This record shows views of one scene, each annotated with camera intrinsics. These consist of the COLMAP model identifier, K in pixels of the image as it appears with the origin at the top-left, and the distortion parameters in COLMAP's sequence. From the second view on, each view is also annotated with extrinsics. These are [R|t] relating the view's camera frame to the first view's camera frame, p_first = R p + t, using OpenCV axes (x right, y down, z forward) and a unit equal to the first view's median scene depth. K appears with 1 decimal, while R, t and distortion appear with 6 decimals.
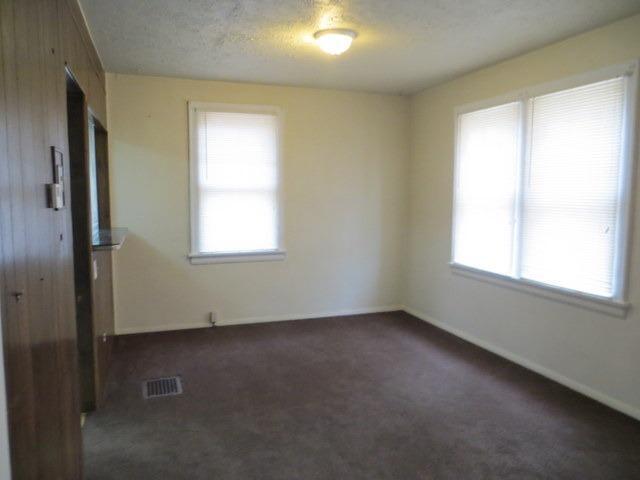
lens RADIAL K [[480.1, 0, 318.7], [0, 480.1, 240.2], [0, 0, 1]] dist [-0.008034, -0.005880]
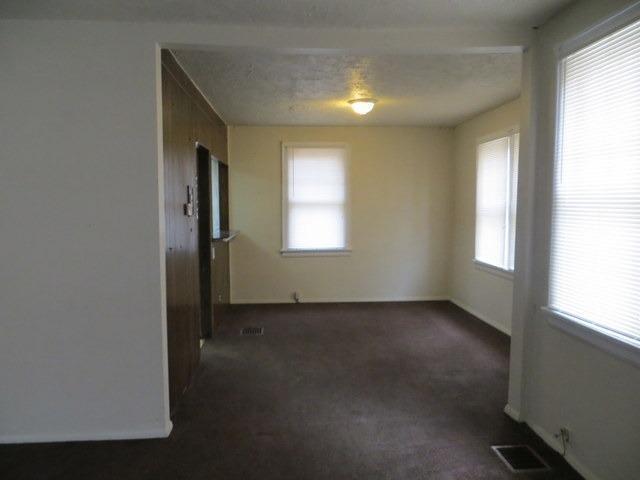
lens RADIAL K [[480.1, 0, 320.9], [0, 480.1, 239.9], [0, 0, 1]] dist [-0.008034, -0.005880]
pose [[0.965075, 0.013118, -0.261645, 0.224024], [-0.019171, 0.999604, -0.020596, 0.028962], [0.261272, 0.024893, 0.964944, -0.347283]]
